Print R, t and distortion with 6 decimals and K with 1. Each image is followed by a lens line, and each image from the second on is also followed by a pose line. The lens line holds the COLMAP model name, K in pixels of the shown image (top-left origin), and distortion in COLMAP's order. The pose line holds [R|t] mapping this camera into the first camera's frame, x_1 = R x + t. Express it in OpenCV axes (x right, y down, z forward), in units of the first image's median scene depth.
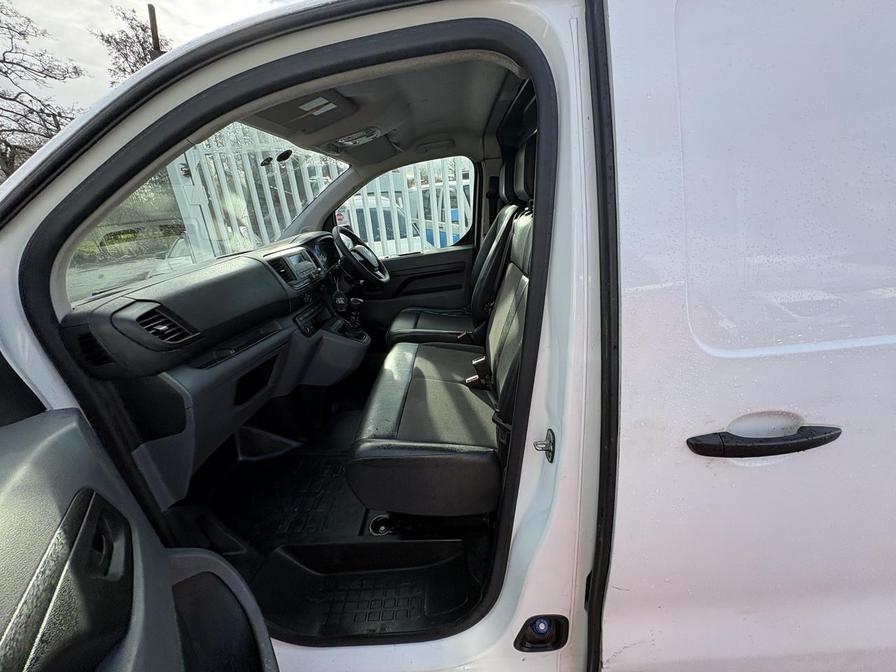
lens RADIAL K [[355.2, 0, 444.6], [0, 355.2, 333.7], [0, 0, 1]] dist [-0.001061, -0.000439]
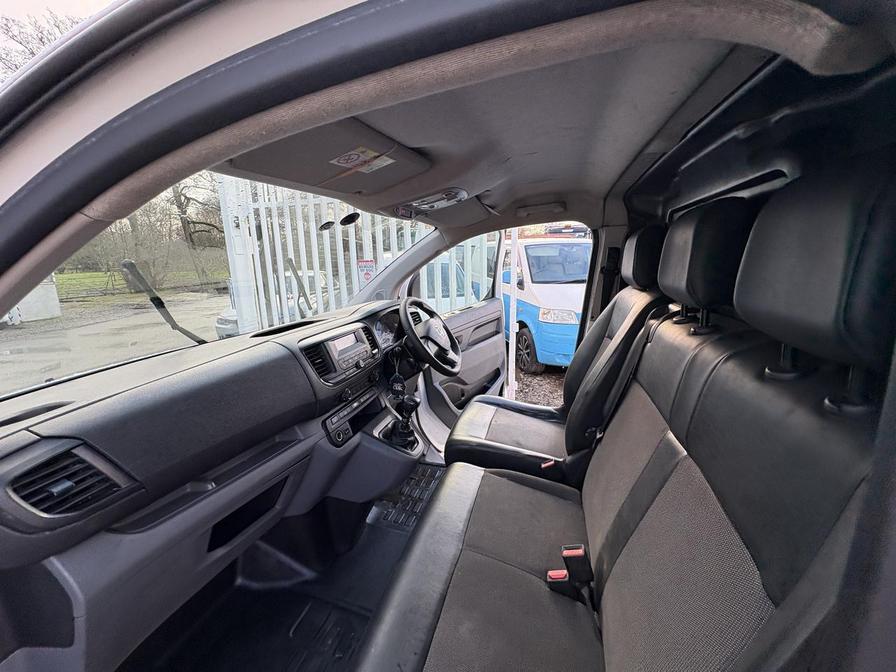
lens RADIAL K [[355.2, 0, 444.2], [0, 355.2, 335.2], [0, 0, 1]] dist [-0.001061, -0.000439]
pose [[0.962476, 0.115358, -0.245628, -0.008678], [-0.144147, 0.984224, -0.102594, -0.187858], [0.229917, 0.134151, 0.963920, 0.302103]]
